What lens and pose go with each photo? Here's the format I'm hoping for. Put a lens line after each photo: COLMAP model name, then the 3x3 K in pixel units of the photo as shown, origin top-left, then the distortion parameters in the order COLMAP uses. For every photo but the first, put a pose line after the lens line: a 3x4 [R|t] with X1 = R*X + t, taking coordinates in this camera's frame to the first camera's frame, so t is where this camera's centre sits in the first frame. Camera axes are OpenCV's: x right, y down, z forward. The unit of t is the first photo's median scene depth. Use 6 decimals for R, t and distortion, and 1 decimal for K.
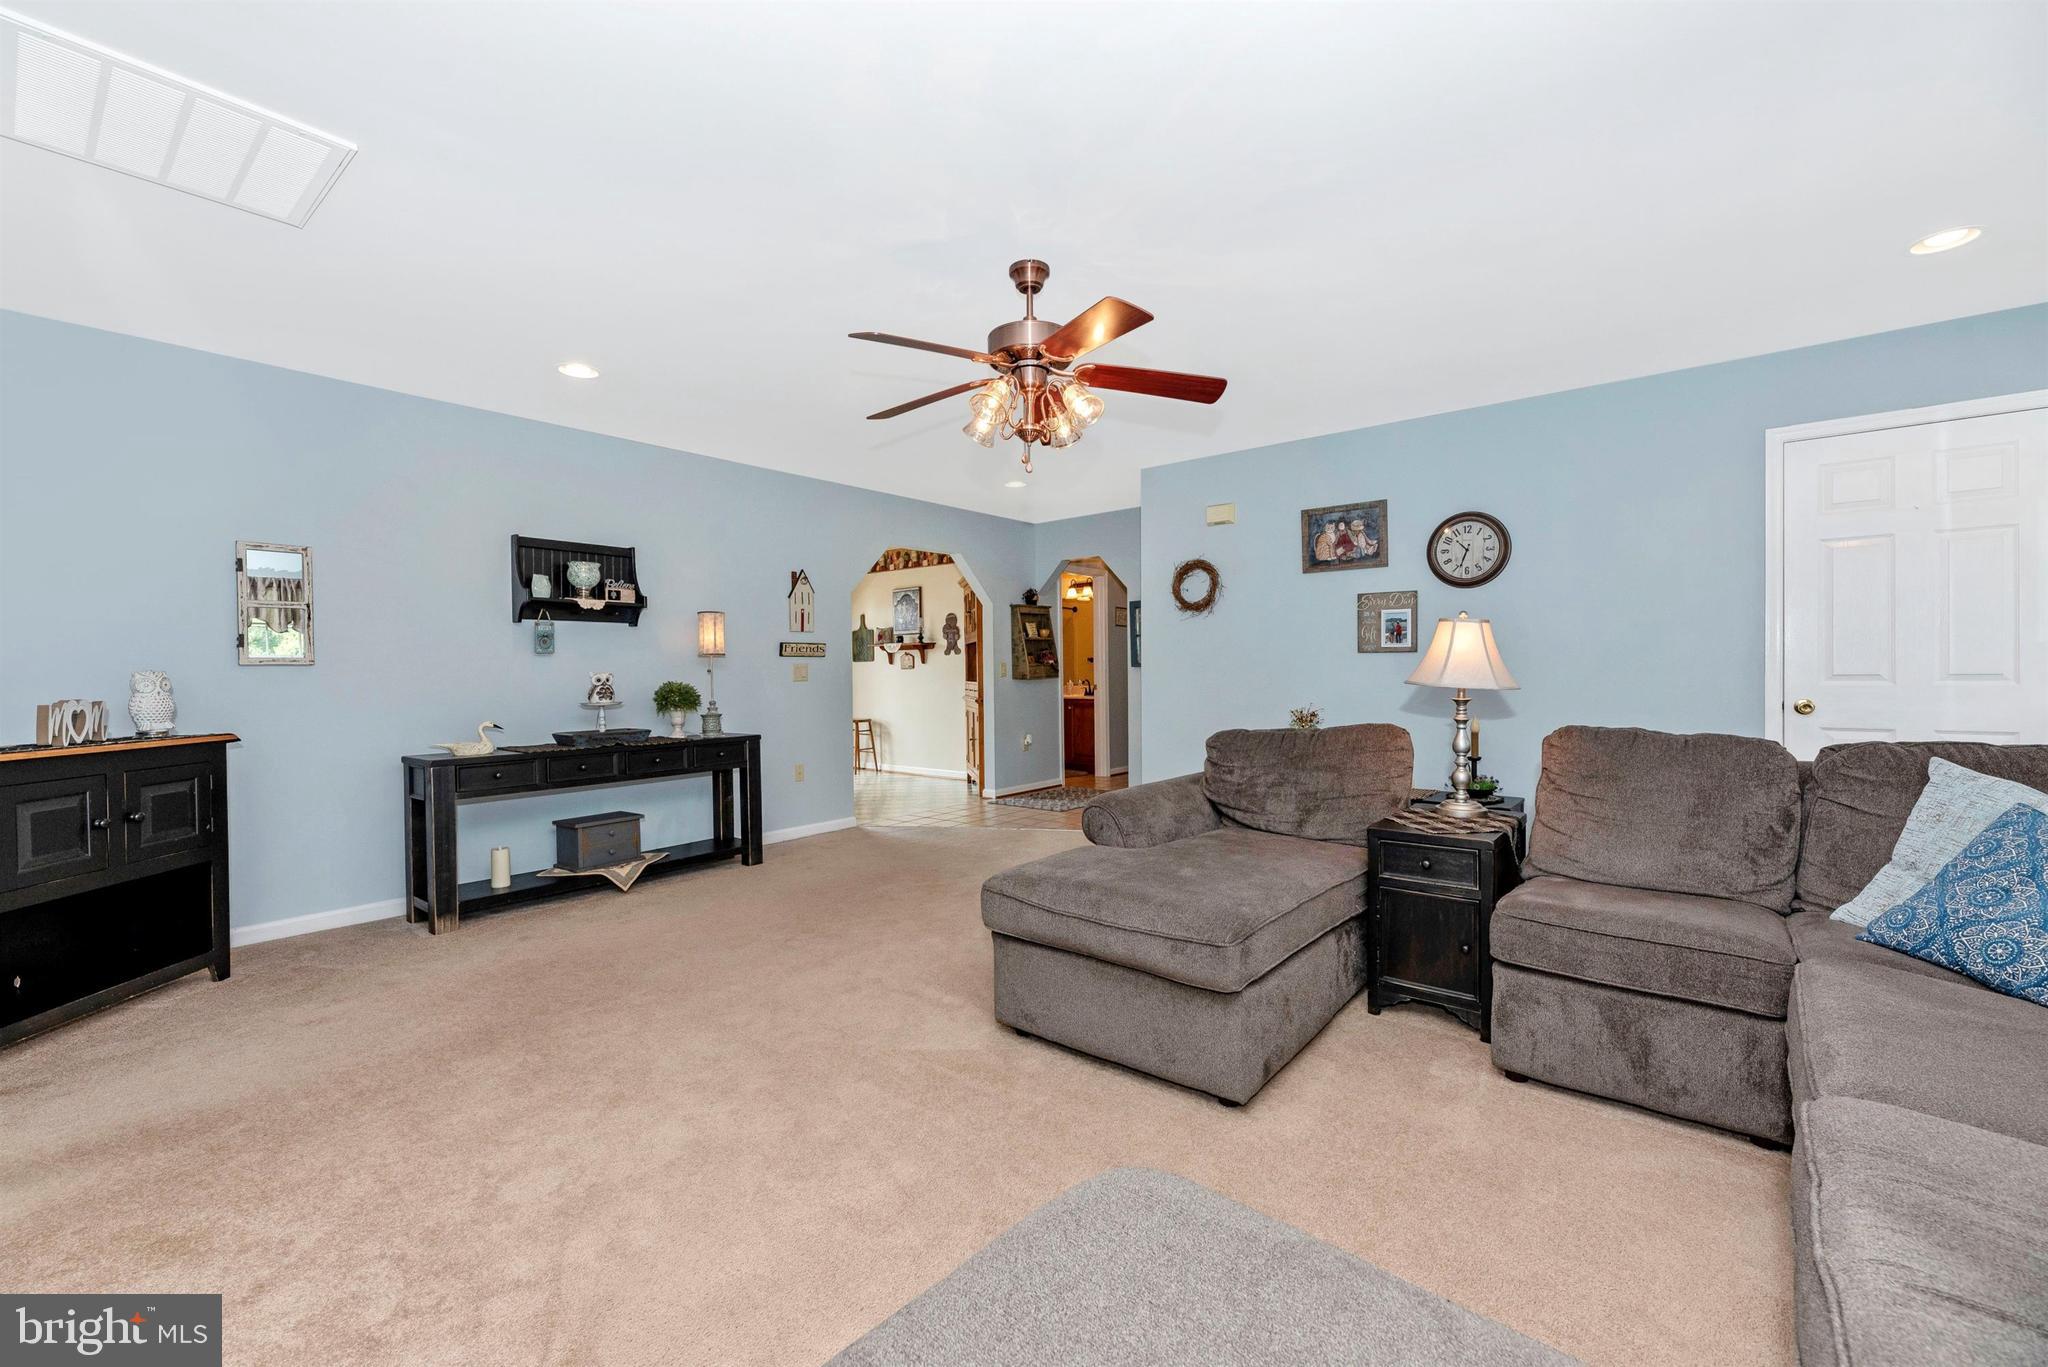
lens RADIAL K [[827.6, 0, 1030.1], [0, 827.6, 674.0], [0, 0, 1]] dist [-0.000456, -0.000008]
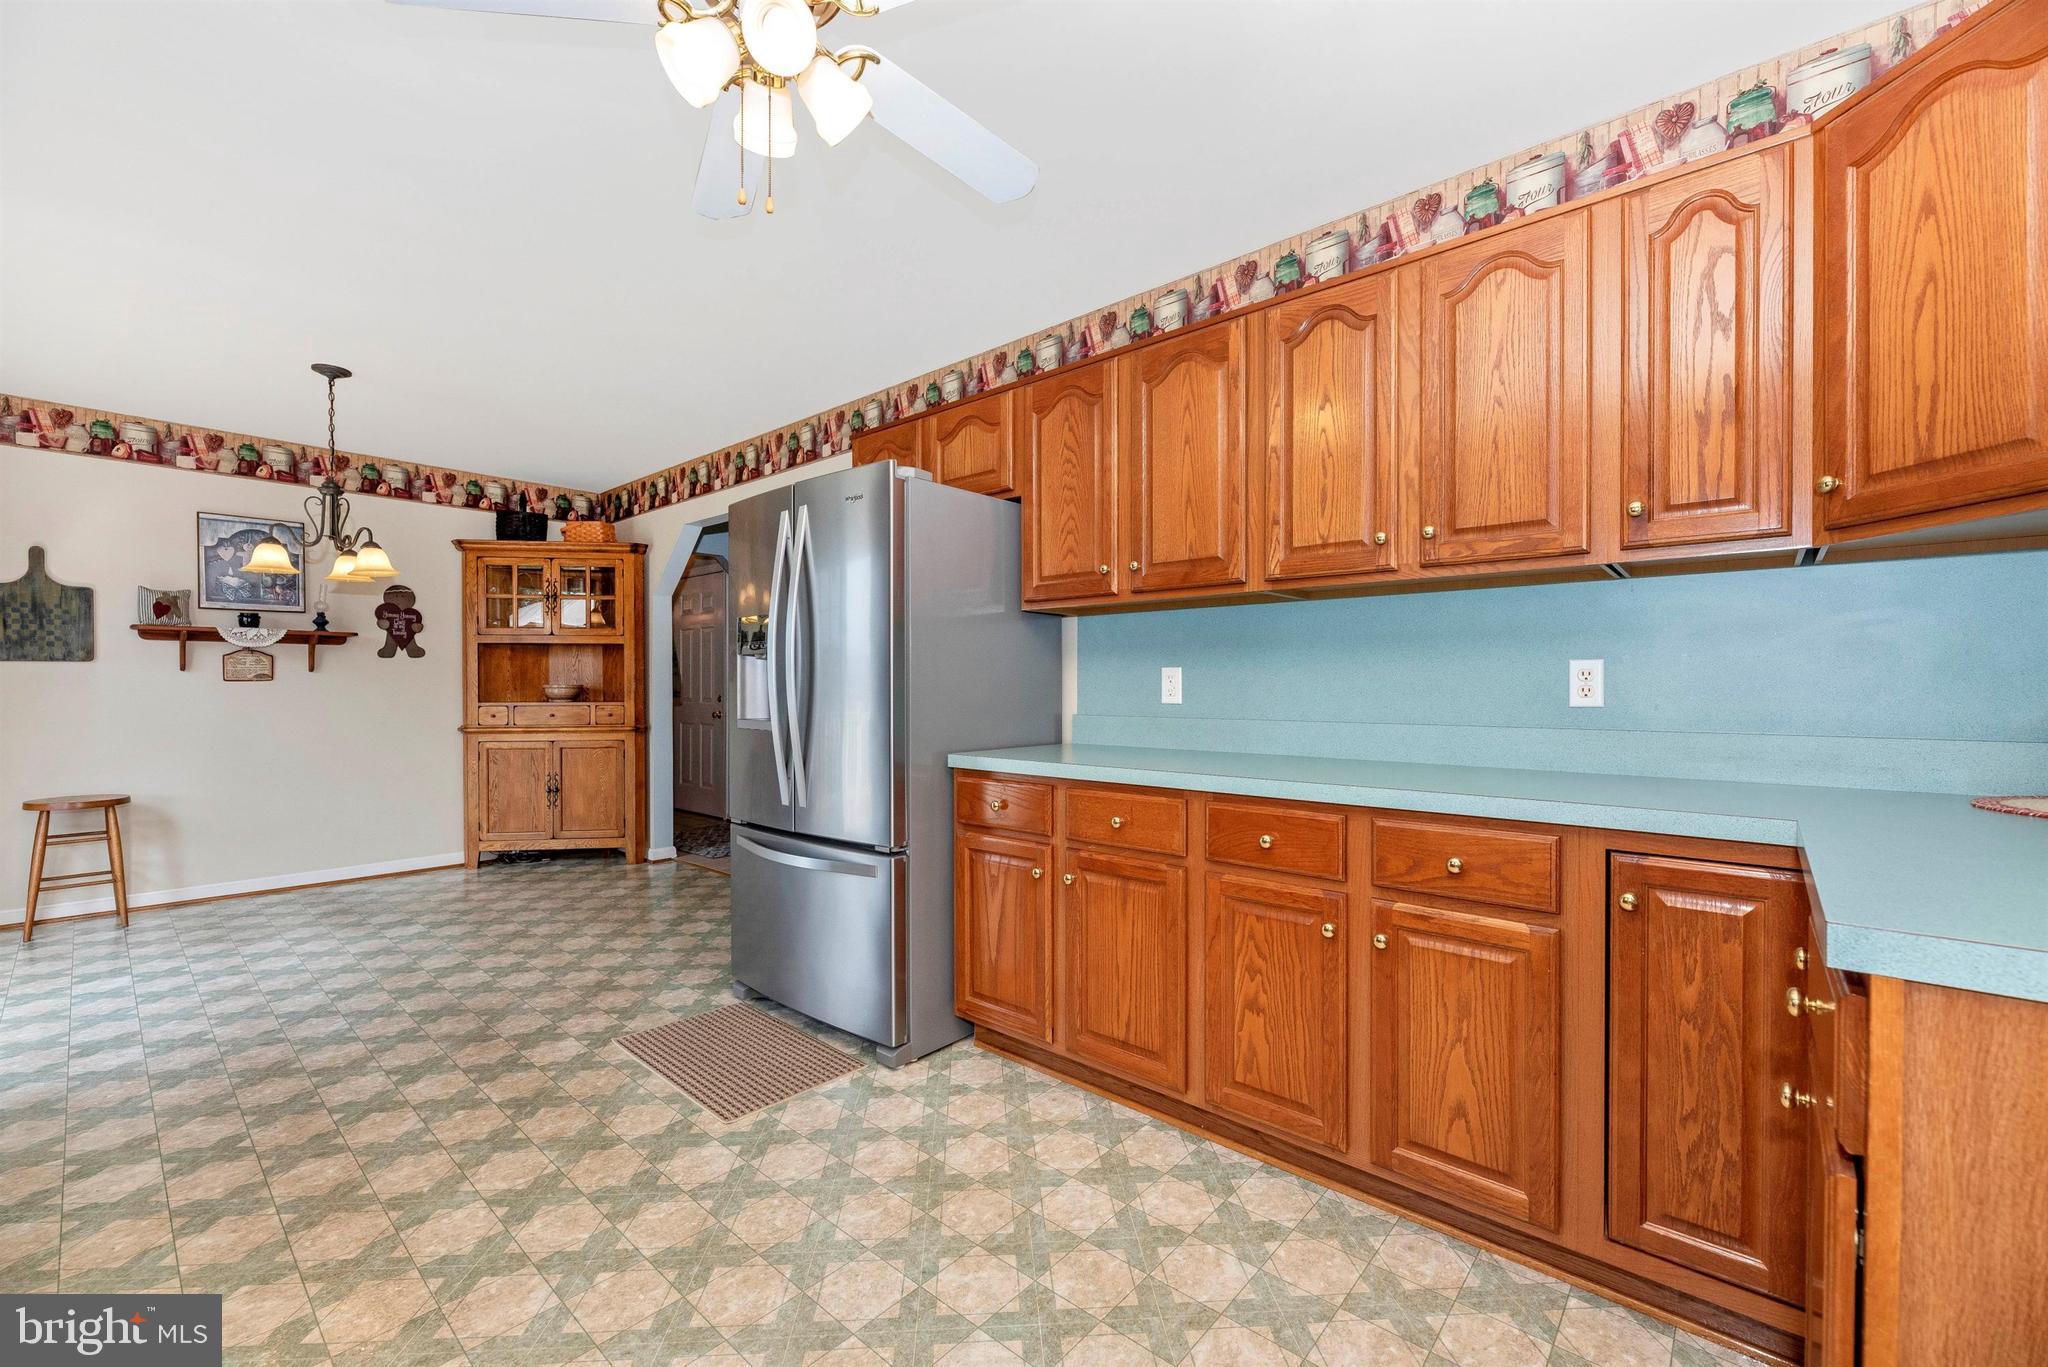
lens RADIAL K [[837.6, 0, 1028.3], [0, 837.6, 688.1], [0, 0, 1]] dist [-0.000063, 0.000040]
pose [[0.054809, 0.005199, 0.998483, -0.639487], [0.007452, 0.999956, -0.005616, 0.004411], [-0.998469, 0.007748, 0.054768, 0.523134]]
